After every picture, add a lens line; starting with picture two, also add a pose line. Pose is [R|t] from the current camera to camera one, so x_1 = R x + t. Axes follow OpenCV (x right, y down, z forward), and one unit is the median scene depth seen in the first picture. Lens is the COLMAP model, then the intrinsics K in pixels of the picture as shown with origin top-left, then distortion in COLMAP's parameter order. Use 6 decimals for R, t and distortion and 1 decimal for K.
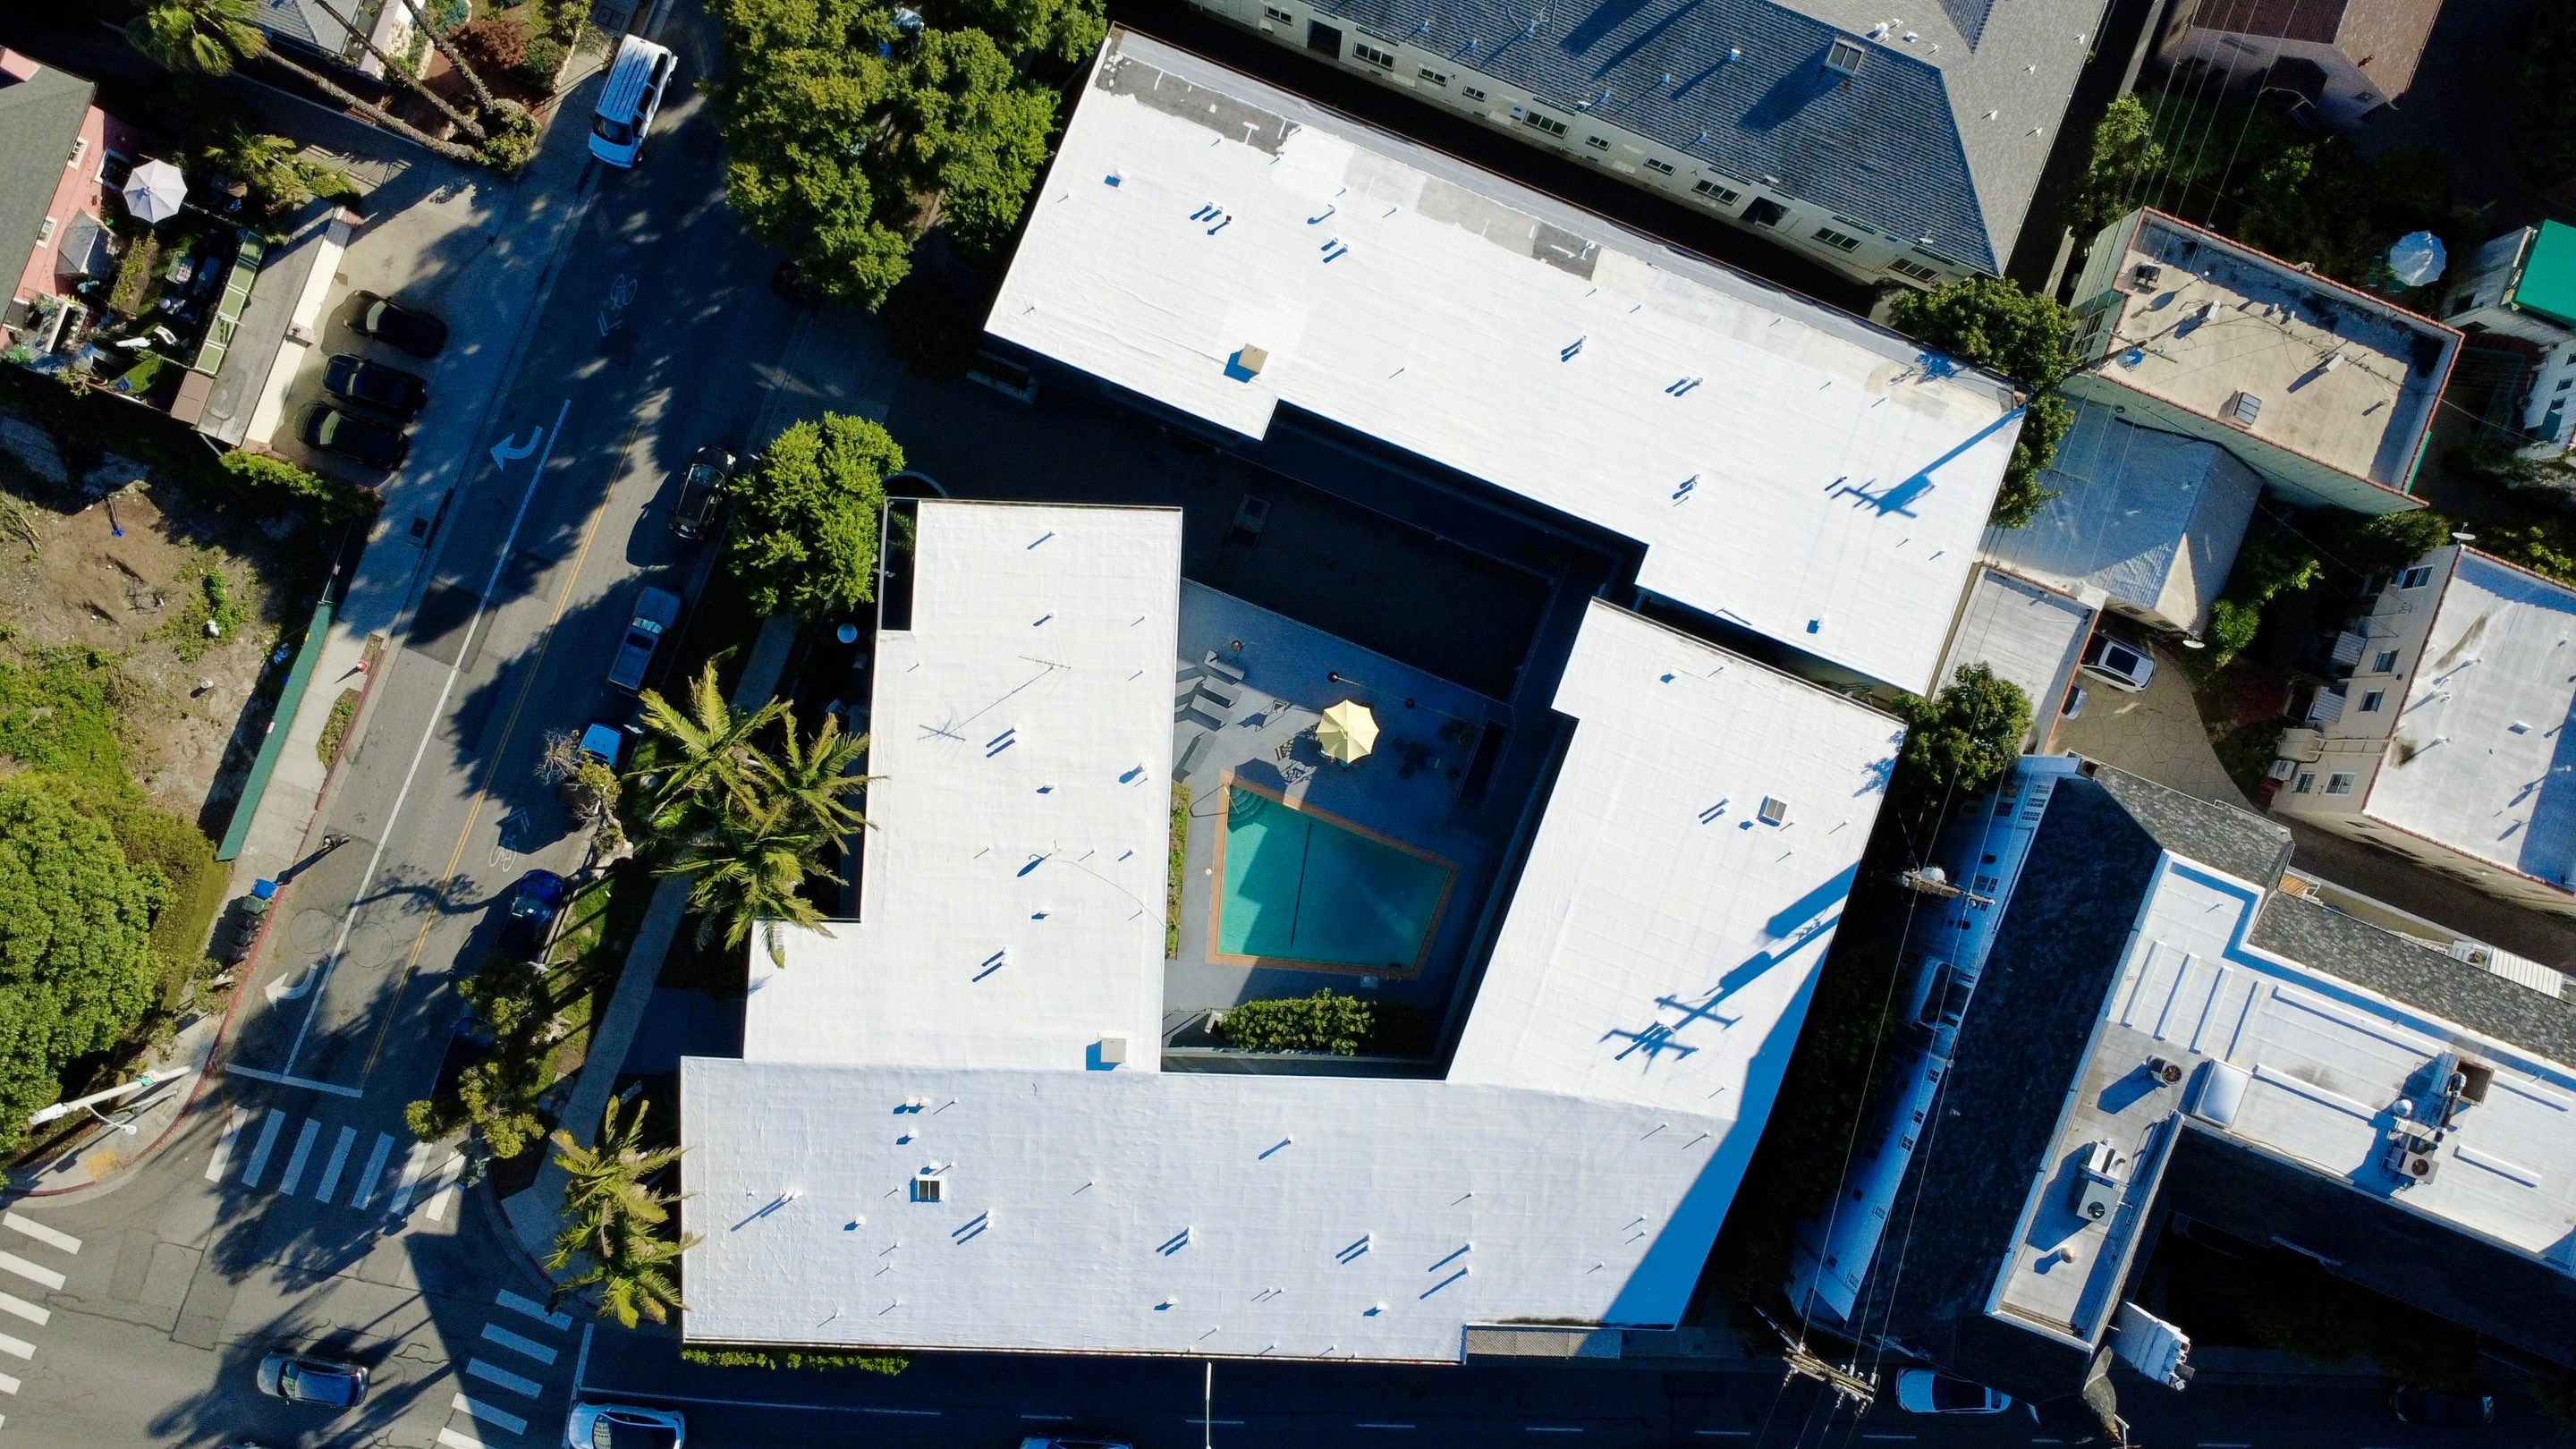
lens RADIAL K [[1873.3, 0, 1299.6], [0, 1873.3, 729.7], [0, 0, 1]] dist [0.000531, -0.003067]
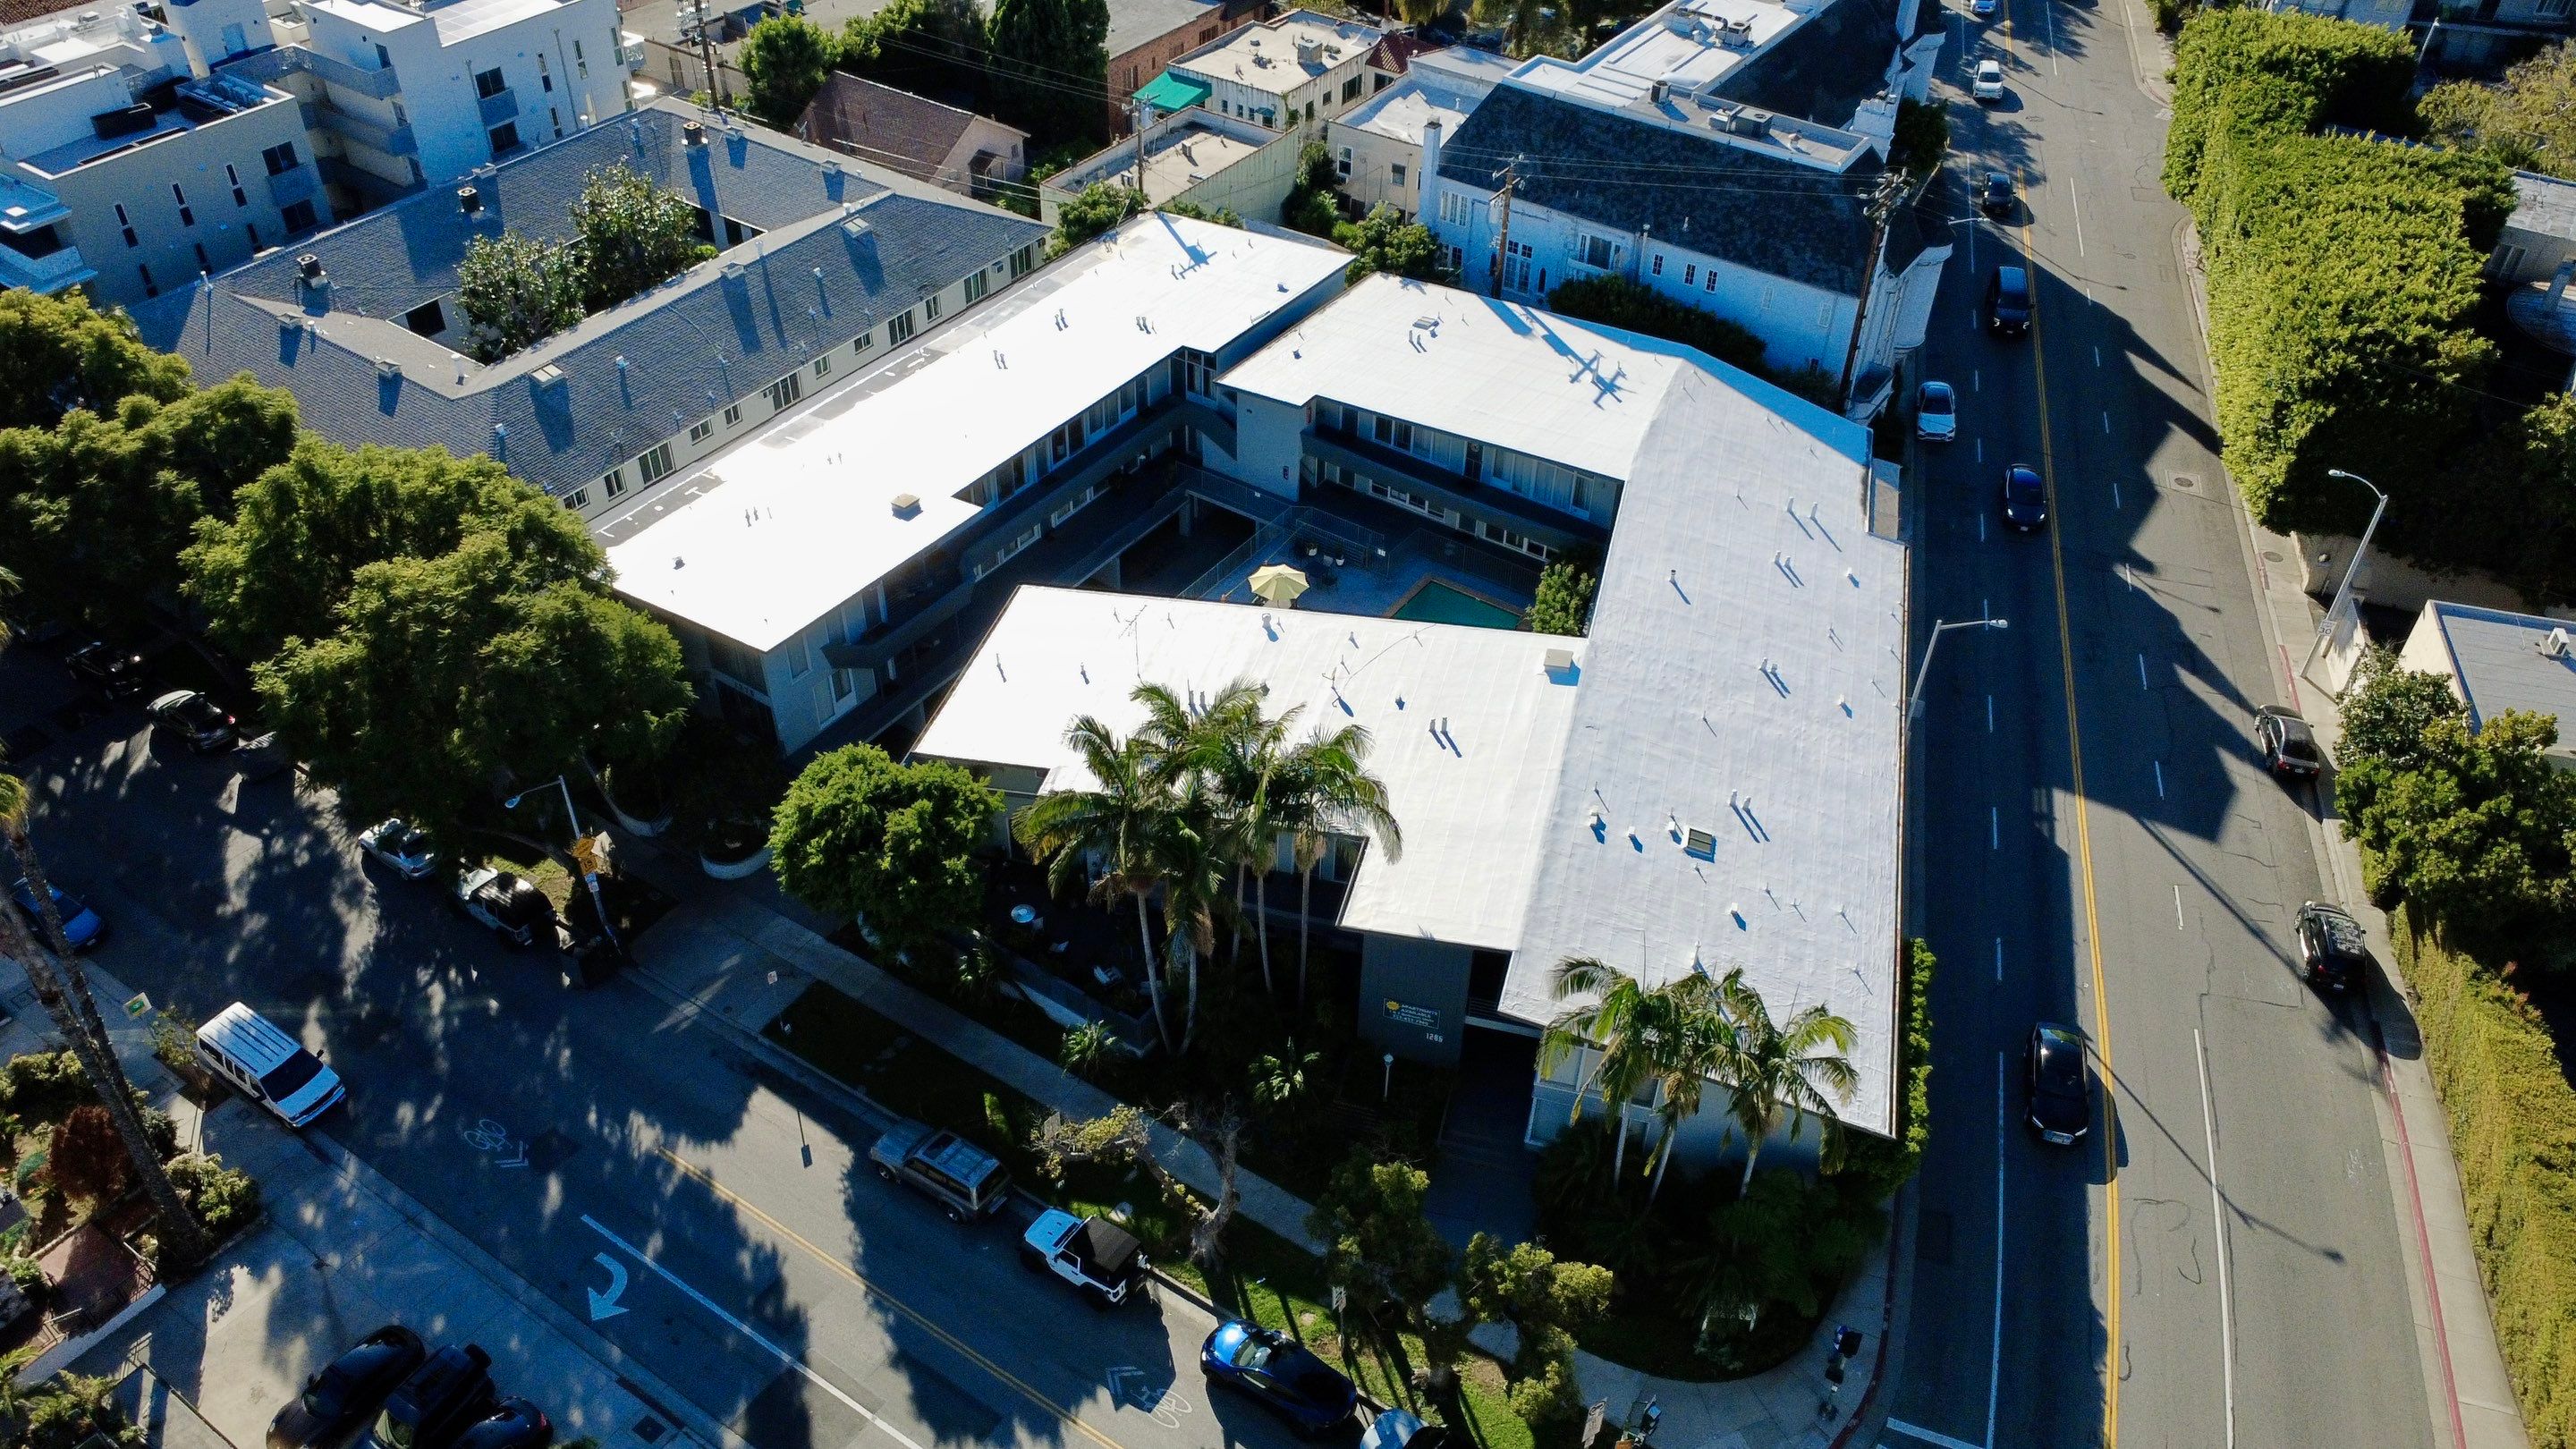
lens RADIAL K [[1873.3, 0, 1285.9], [0, 1873.3, 719.2], [0, 0, 1]] dist [0.000531, -0.003067]
pose [[0.226228, -0.630881, 0.742166, -0.809789], [0.973795, 0.164733, -0.156802, 0.185045], [-0.023336, 0.758190, 0.651616, 0.413871]]
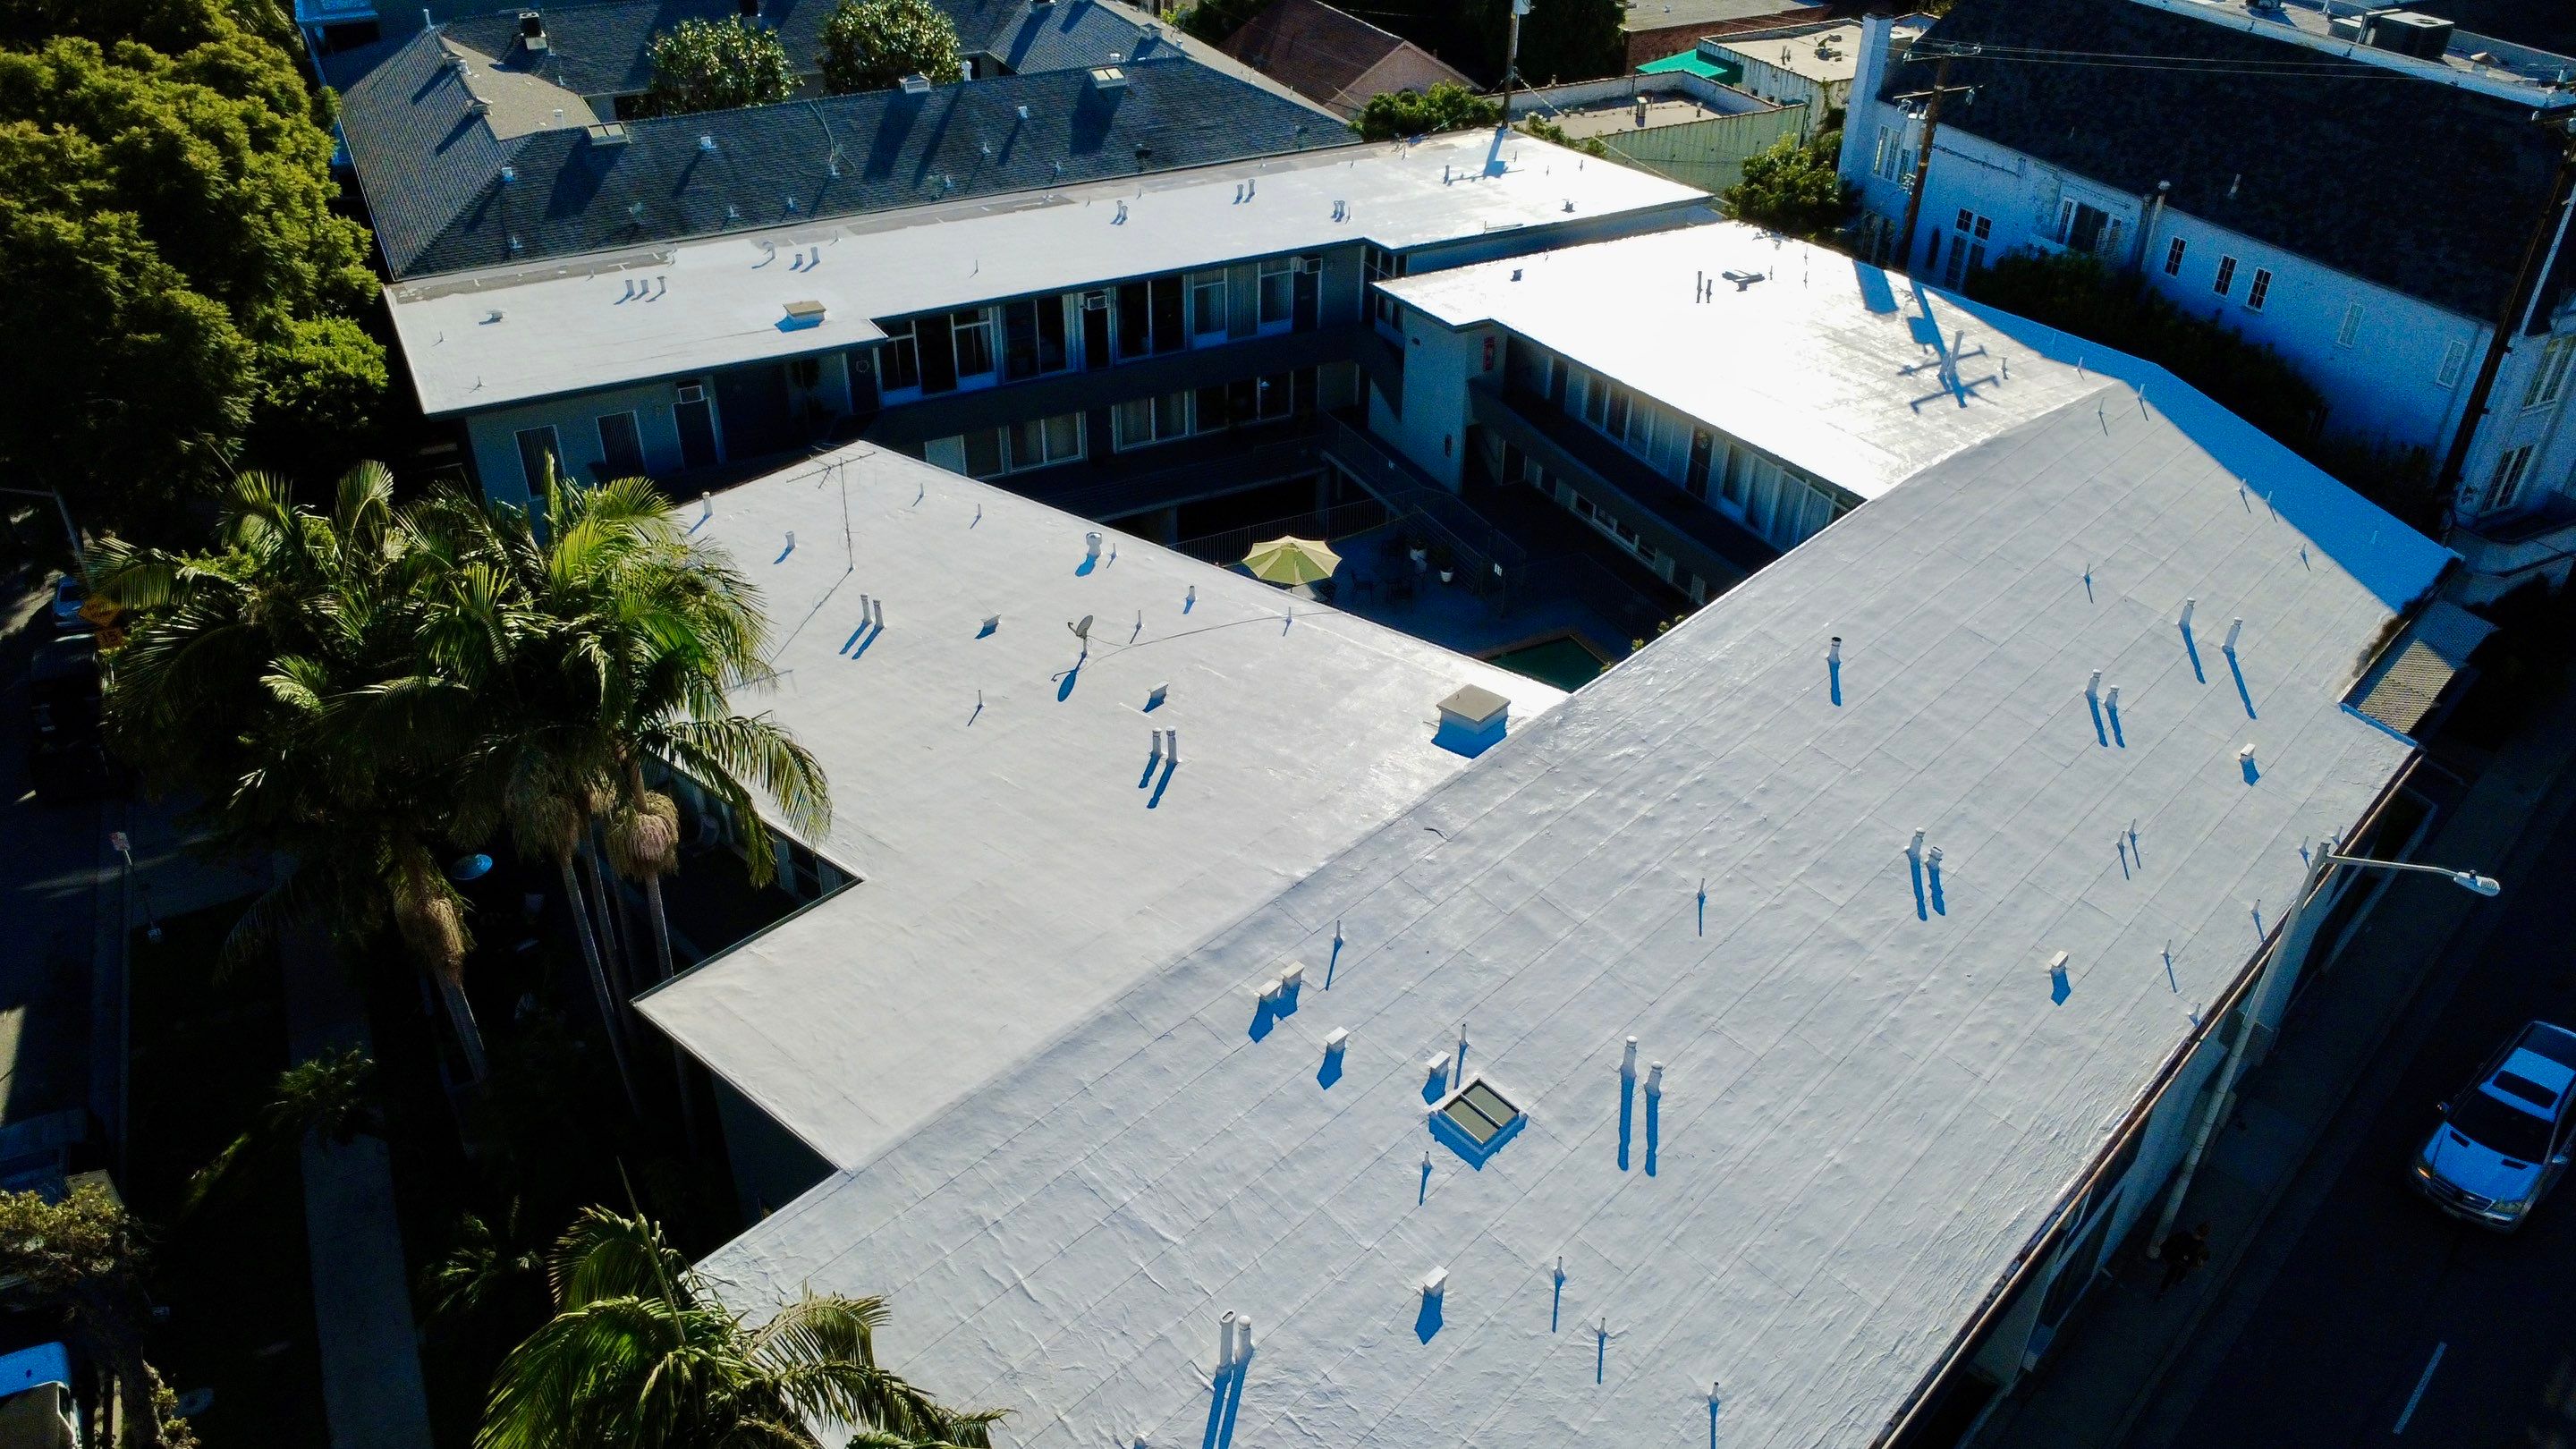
lens RADIAL K [[1873.3, 0, 1274.9], [0, 1873.3, 709.9], [0, 0, 1]] dist [0.000531, -0.003067]
pose [[0.662115, -0.417461, 0.622358, -0.409768], [0.749373, 0.376184, -0.544910, 0.377080], [-0.006643, 0.827171, 0.561911, 0.720973]]
